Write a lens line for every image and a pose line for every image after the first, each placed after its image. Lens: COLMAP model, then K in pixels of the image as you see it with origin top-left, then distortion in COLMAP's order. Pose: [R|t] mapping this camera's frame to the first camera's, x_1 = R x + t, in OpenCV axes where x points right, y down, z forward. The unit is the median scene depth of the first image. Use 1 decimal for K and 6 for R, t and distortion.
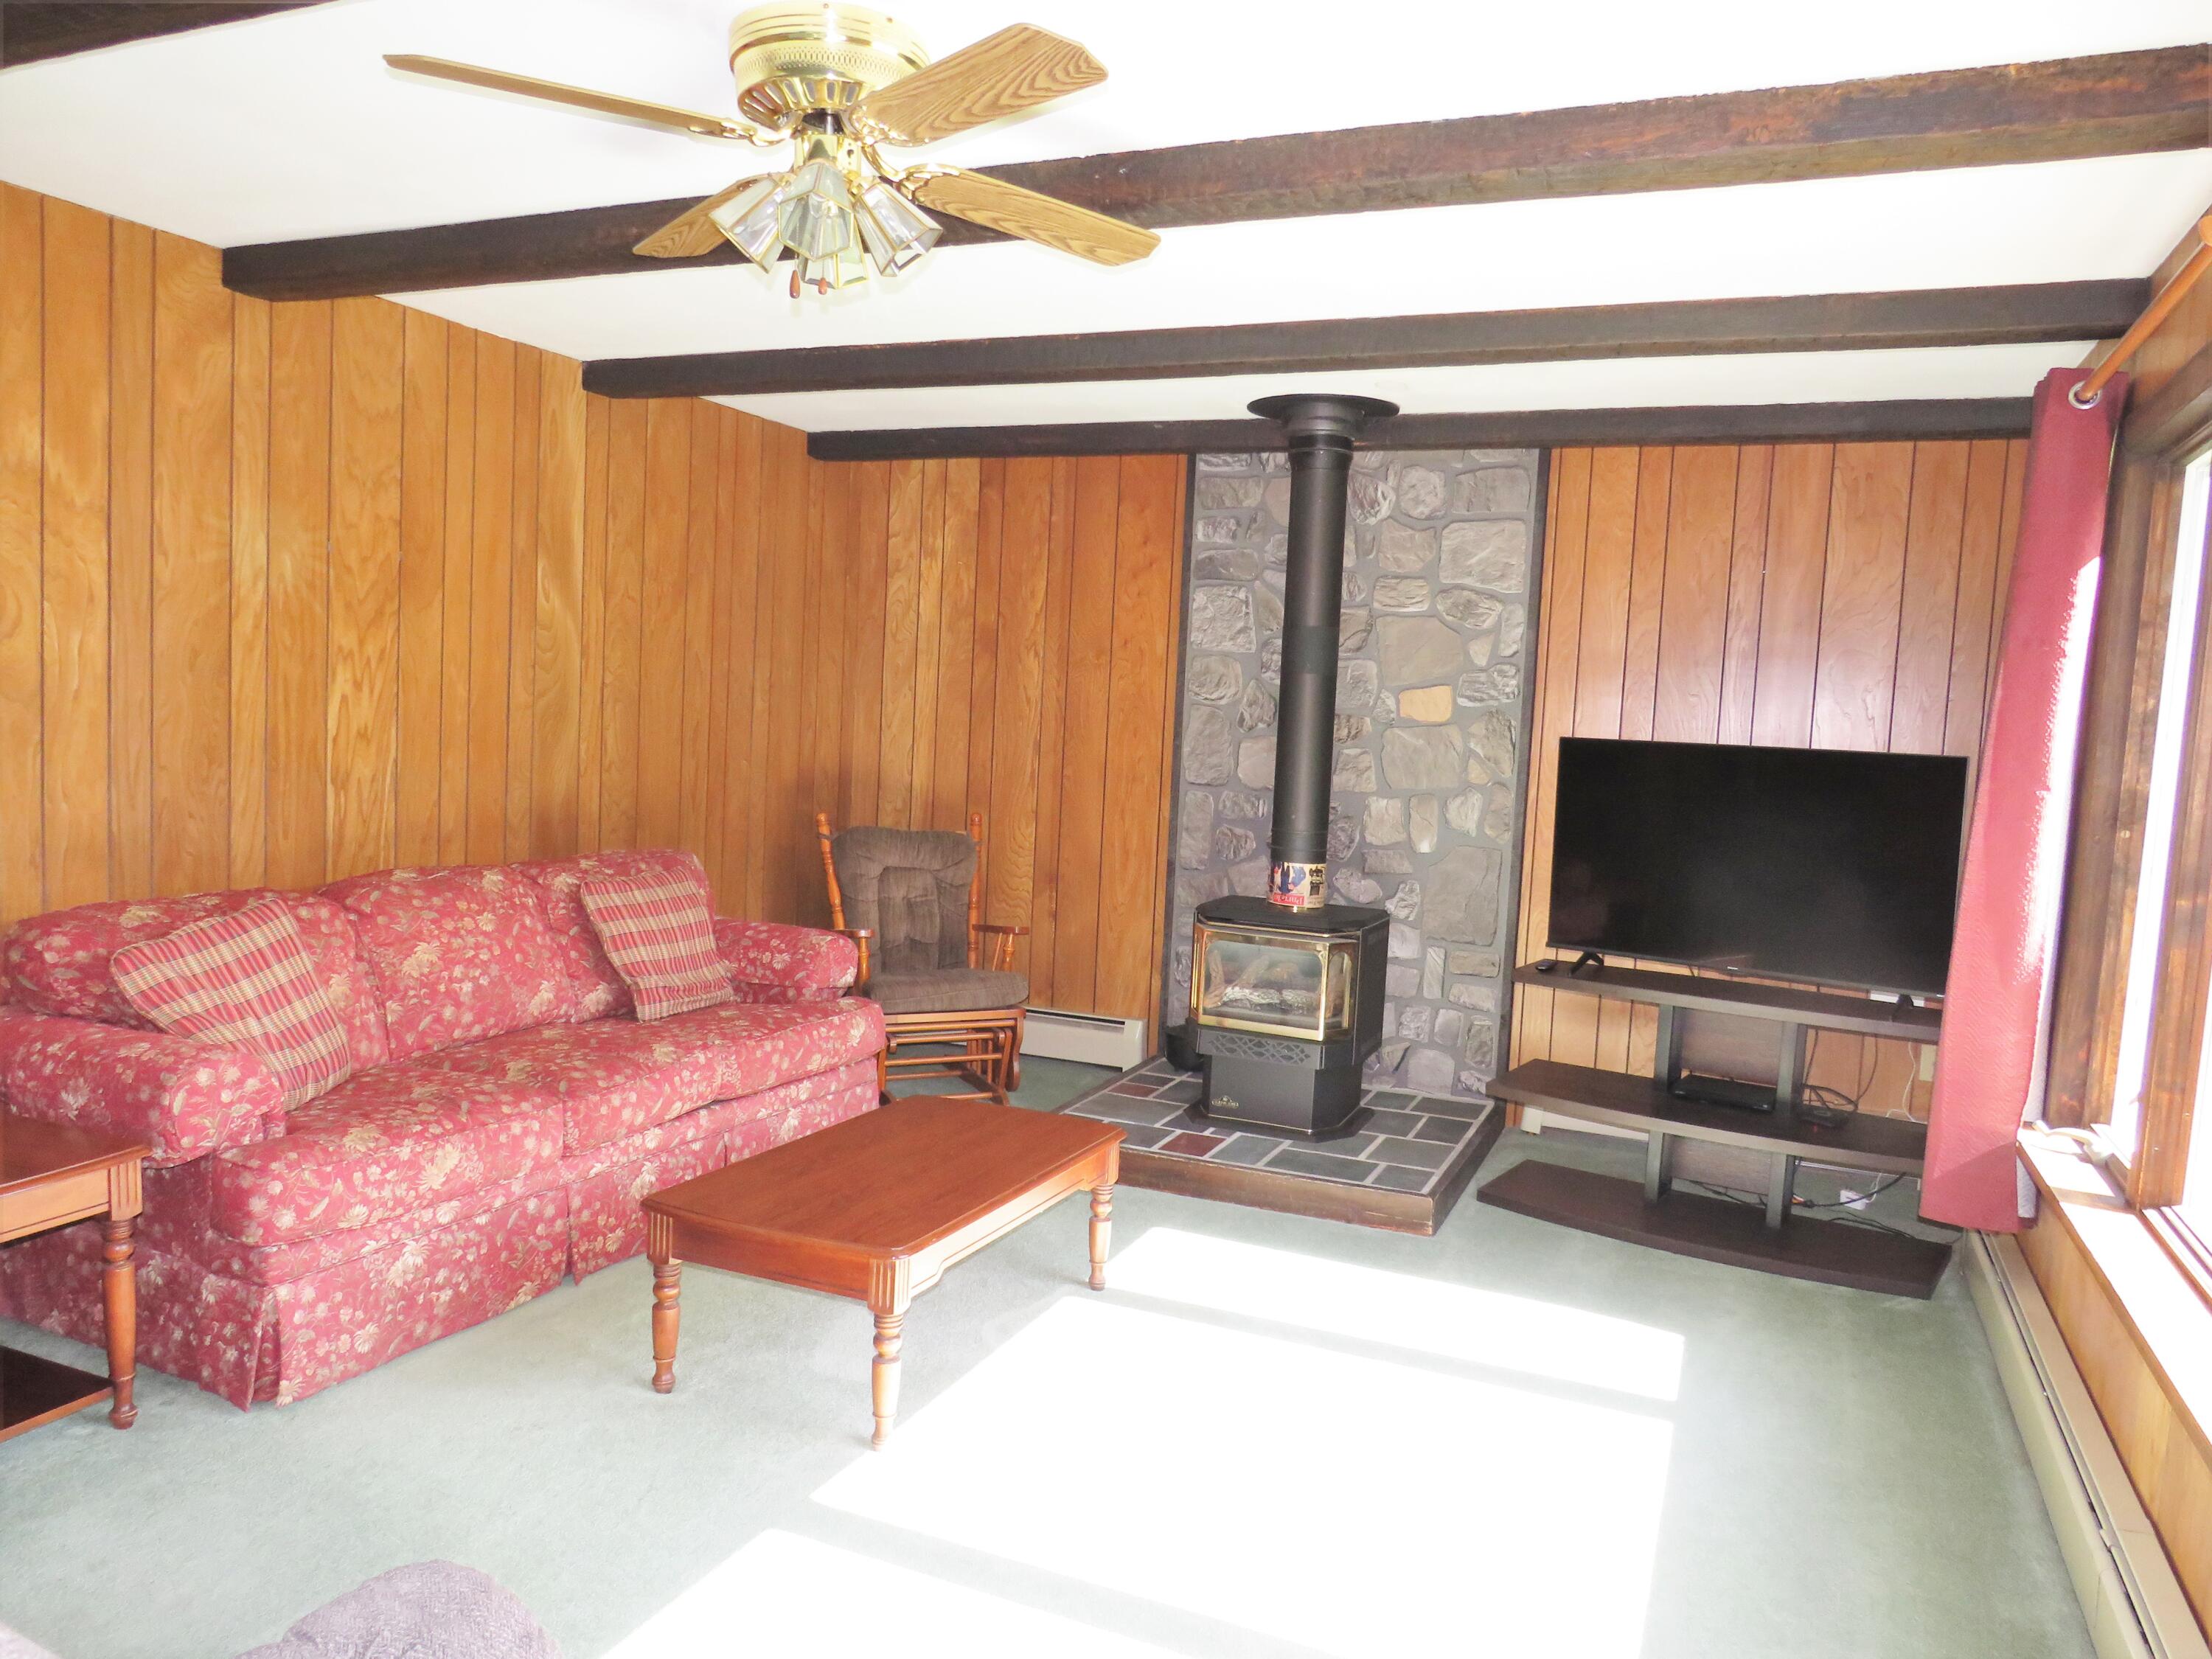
lens RADIAL K [[1560.5, 0, 1127.1], [0, 1560.5, 827.9], [0, 0, 1]] dist [-0.025247, 0.000394]
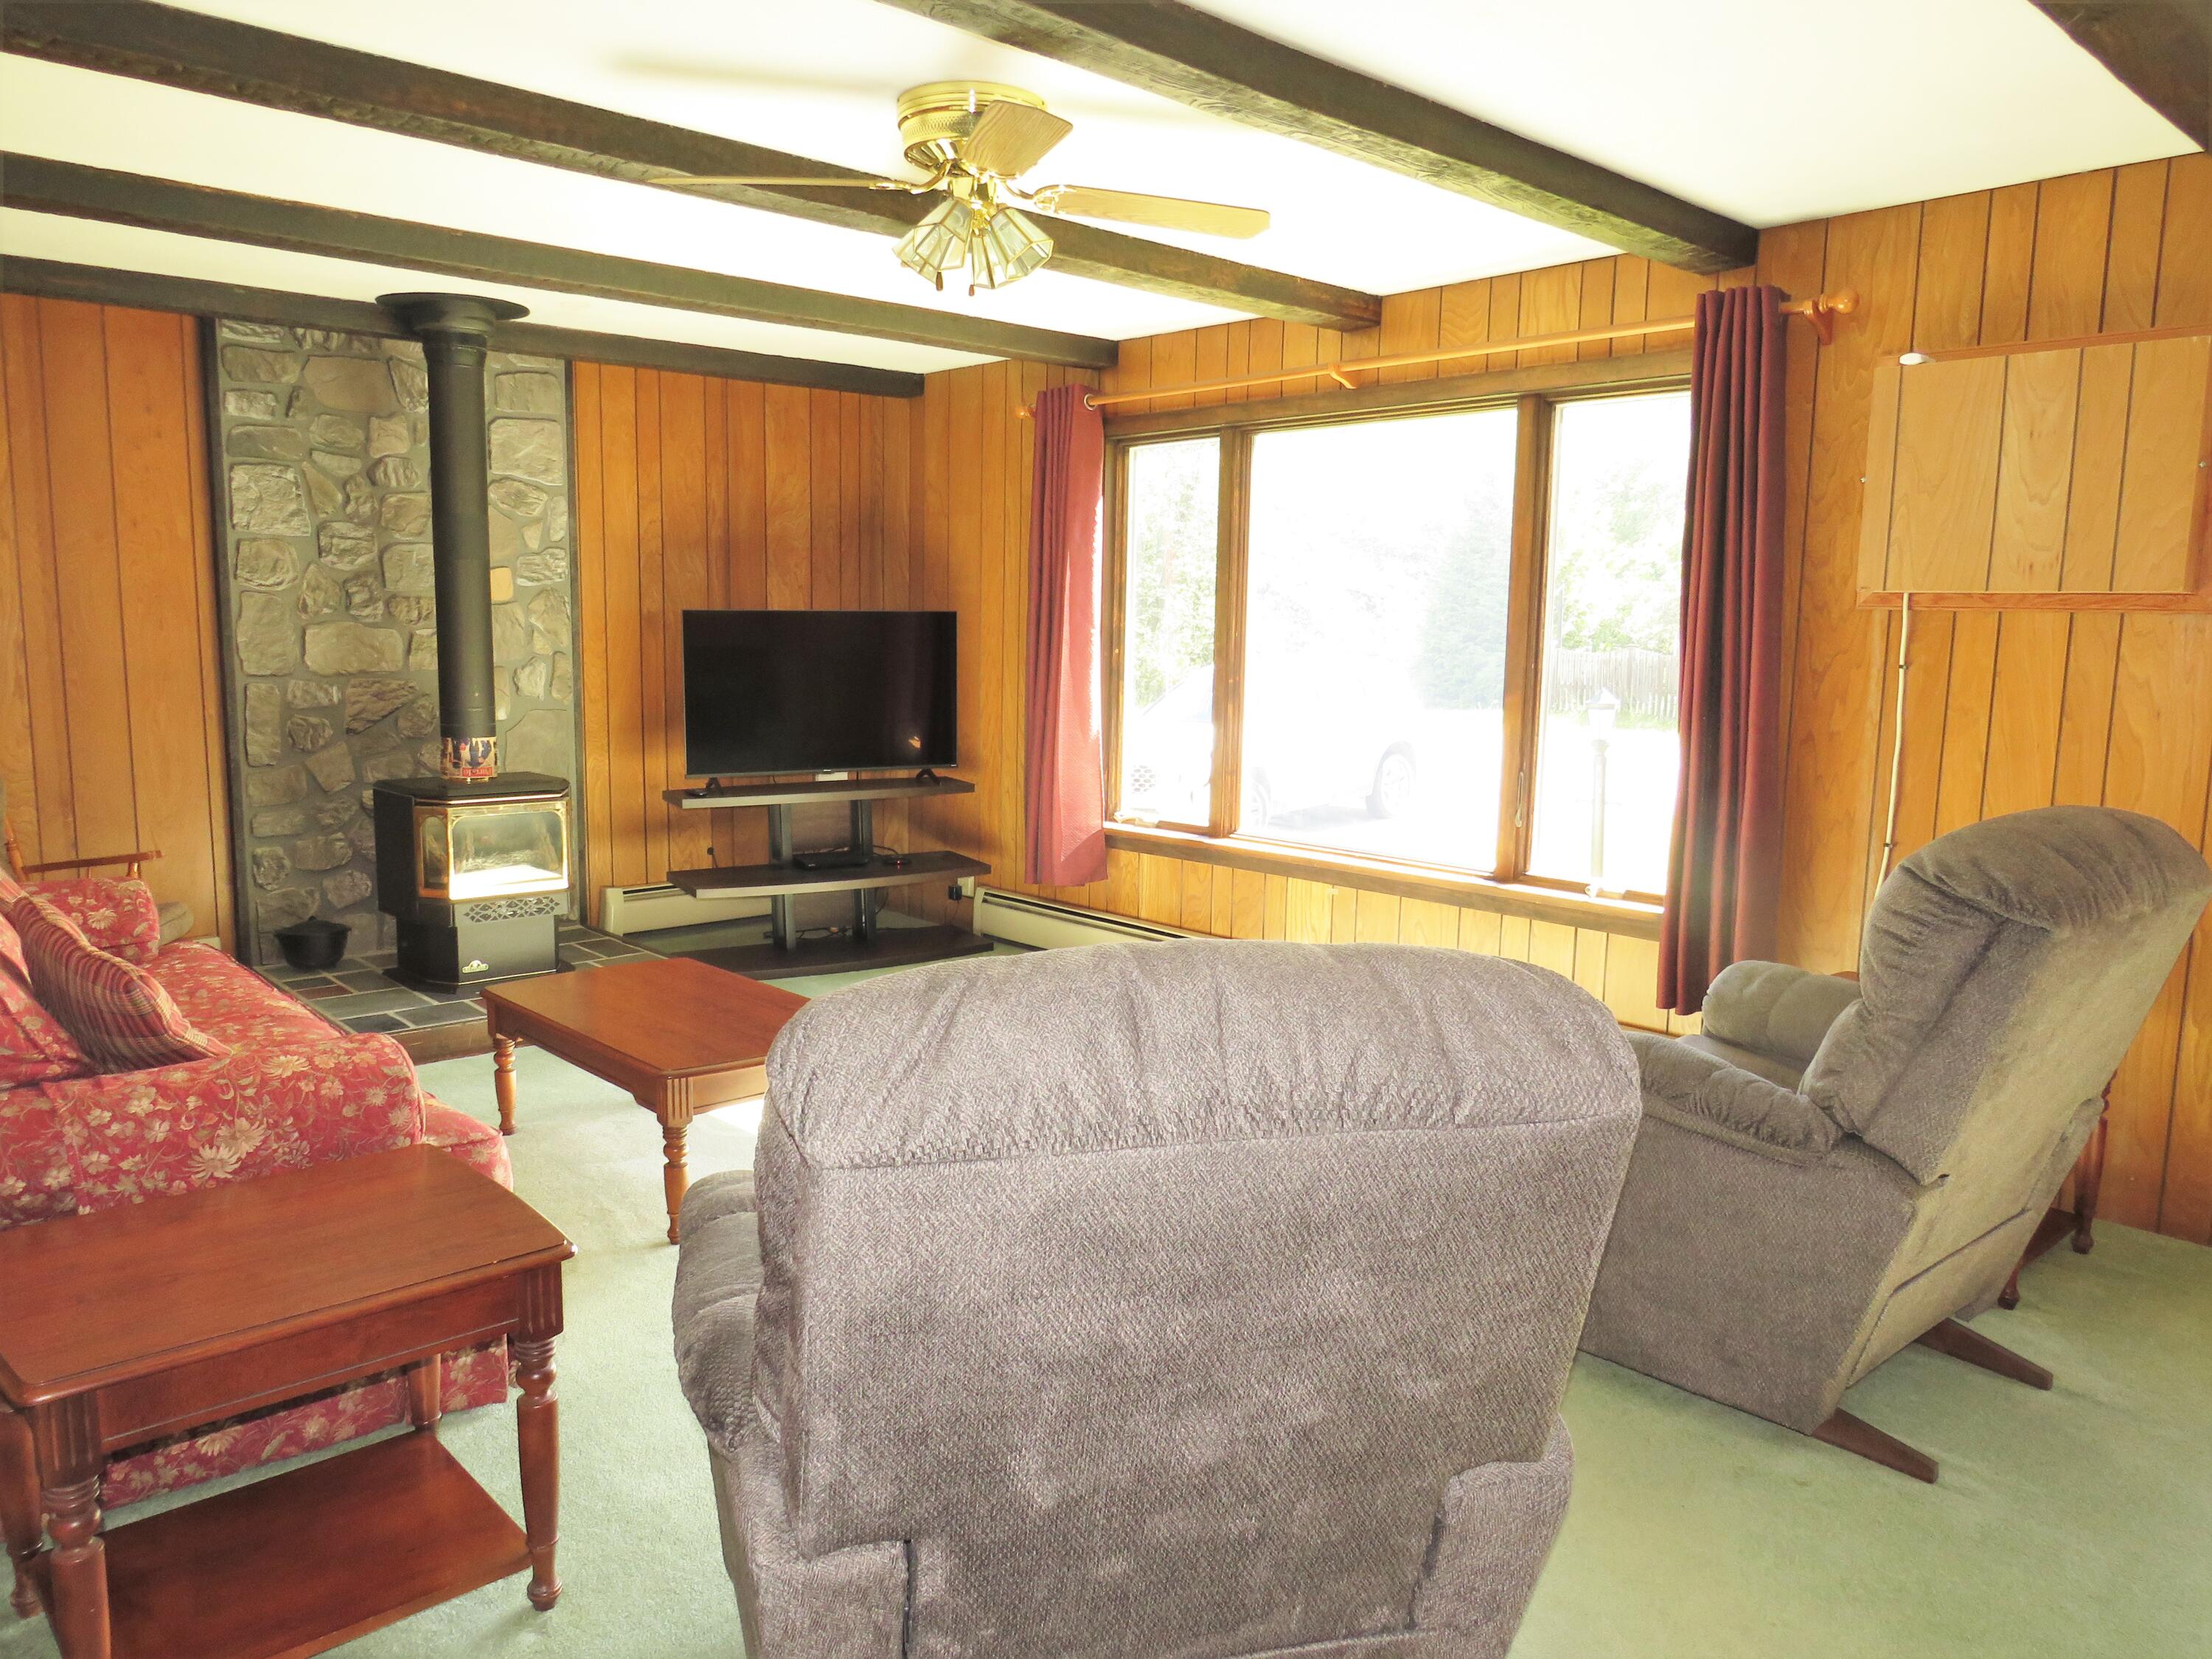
lens RADIAL K [[1586.3, 0, 1116.7], [0, 1586.3, 826.7], [0, 0, 1]] dist [-0.030599, 0.032991]
pose [[0.415455, -0.164288, 0.894654, -0.644113], [0.076436, 0.986381, 0.145636, -0.039222], [-0.906396, 0.007879, 0.422355, 0.128879]]
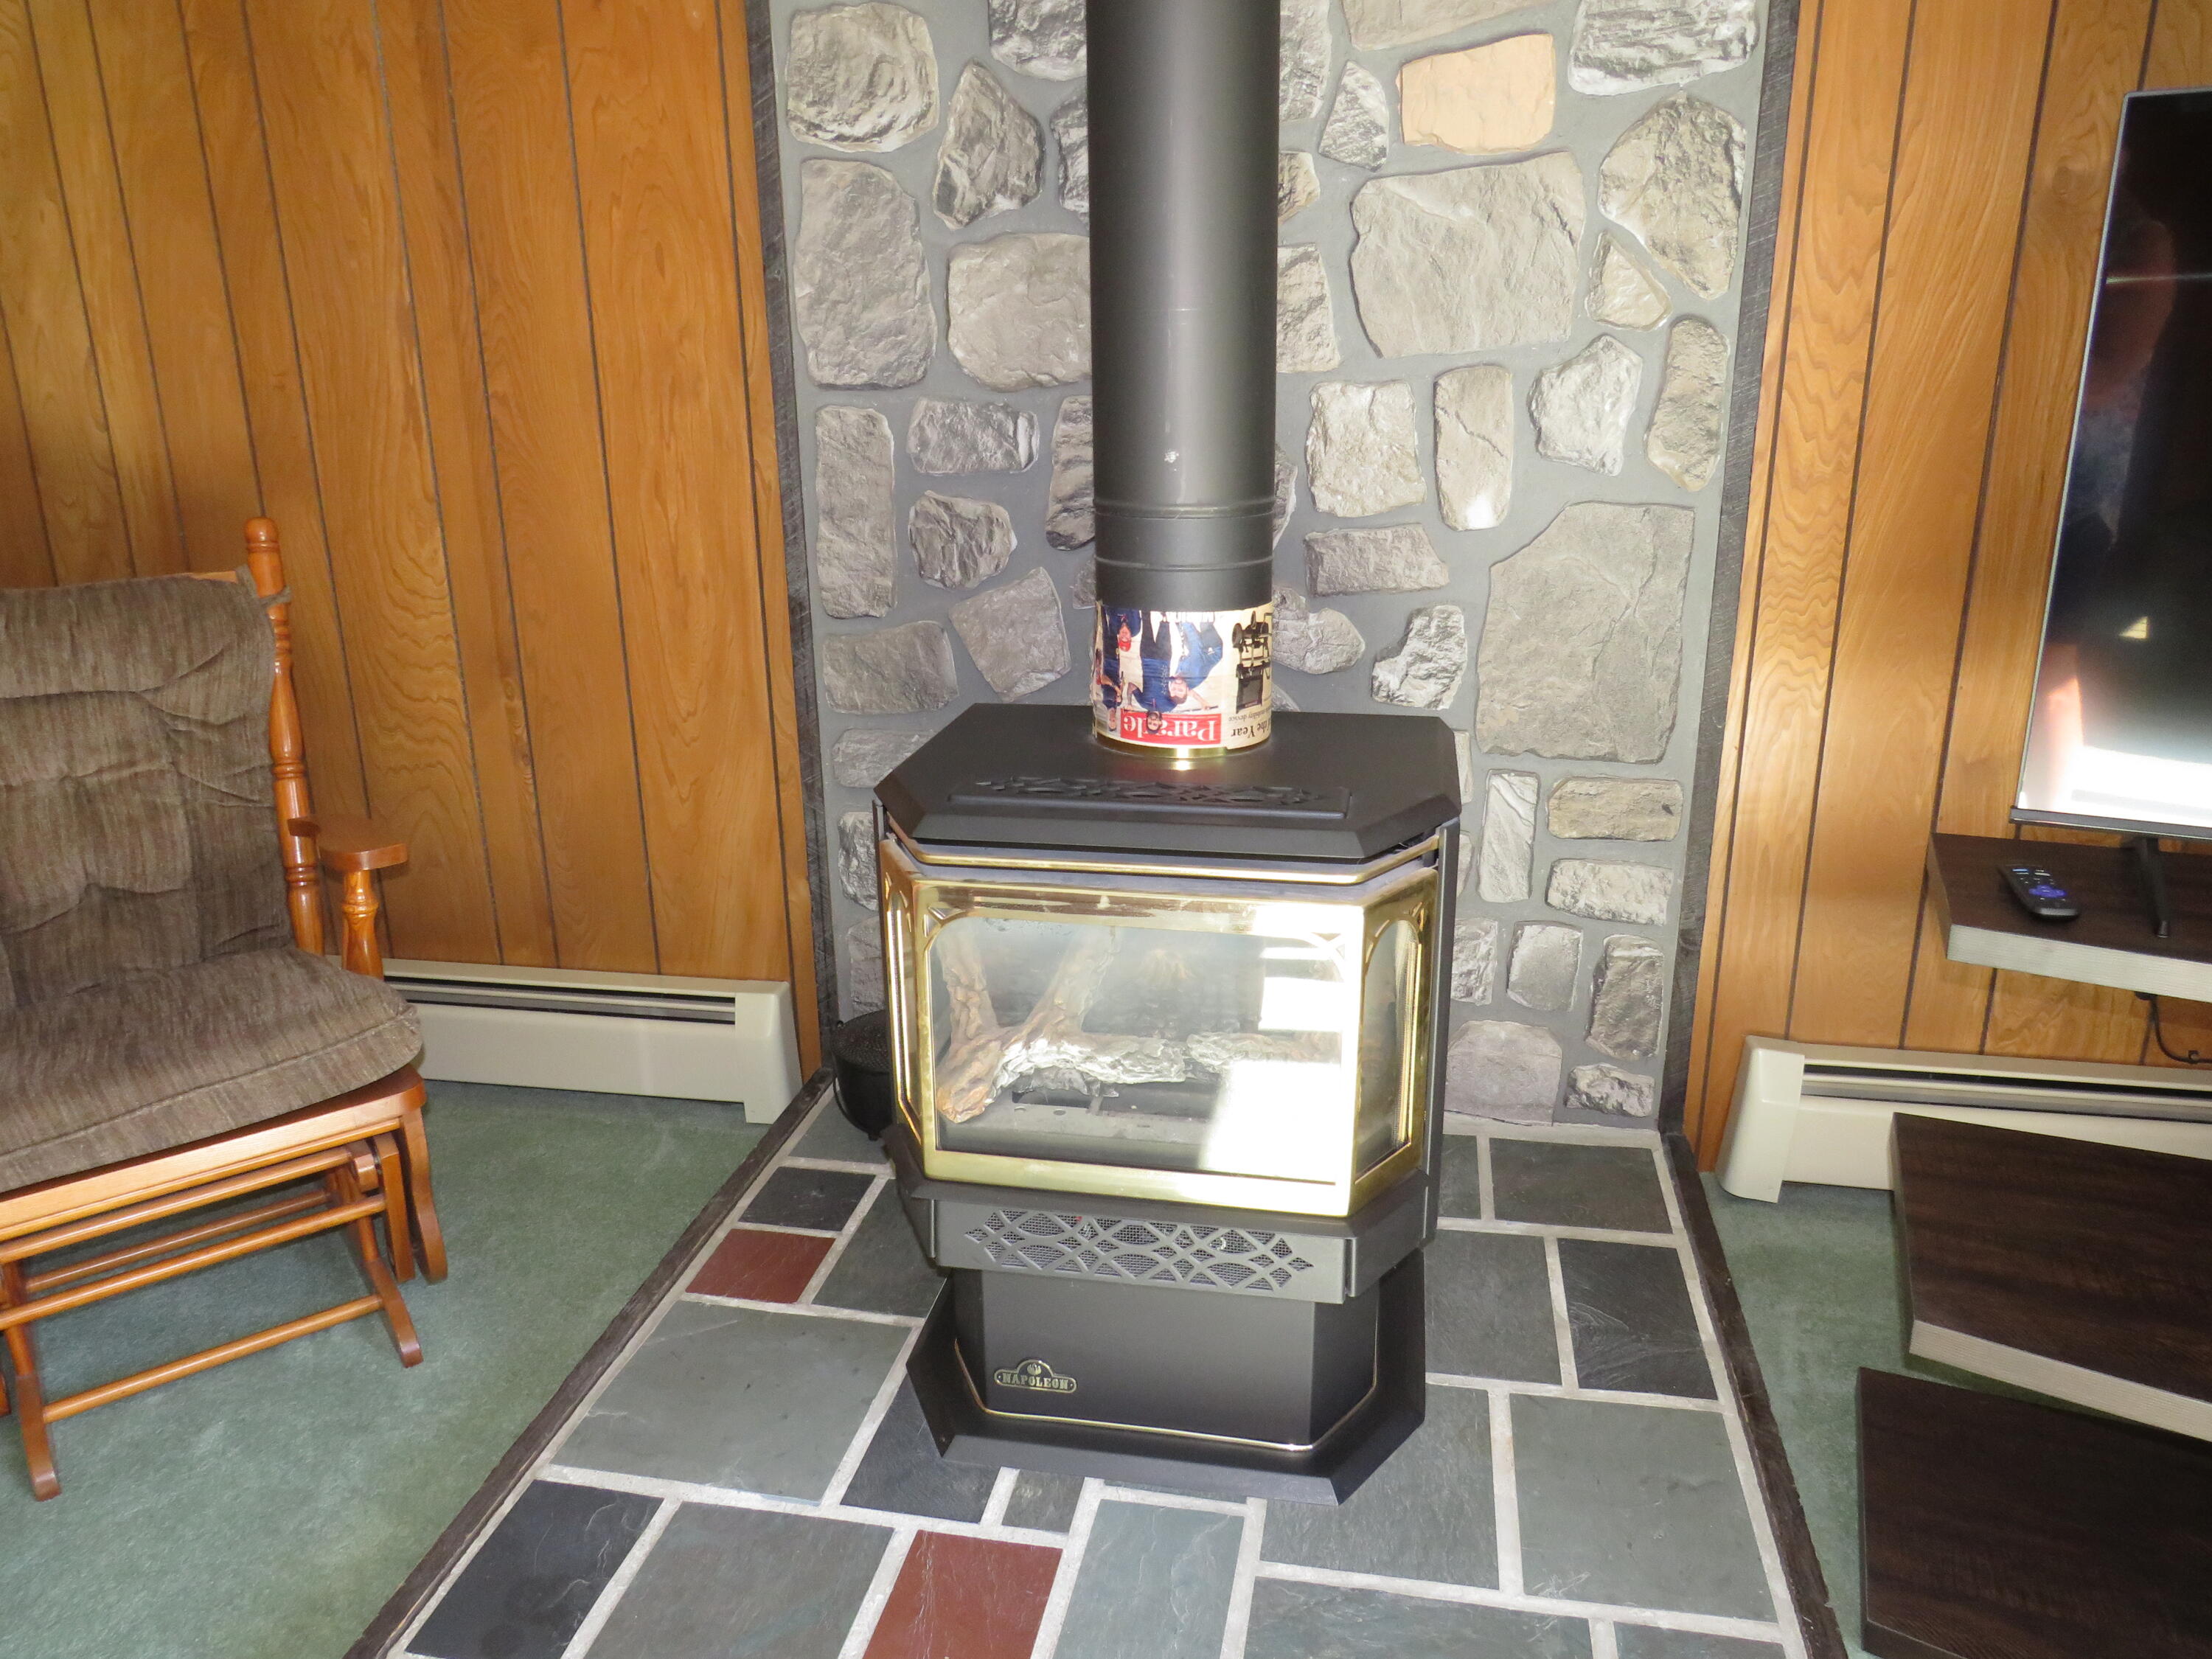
lens RADIAL K [[1553.7, 0, 1102.7], [0, 1553.7, 821.6], [0, 0, 1]] dist [-0.048500, 0.031954]
pose [[0.978451, -0.119099, 0.168668, 0.032752], [0.078344, 0.969935, 0.230408, -0.008315], [-0.191039, -0.212228, 0.958365, 0.648799]]
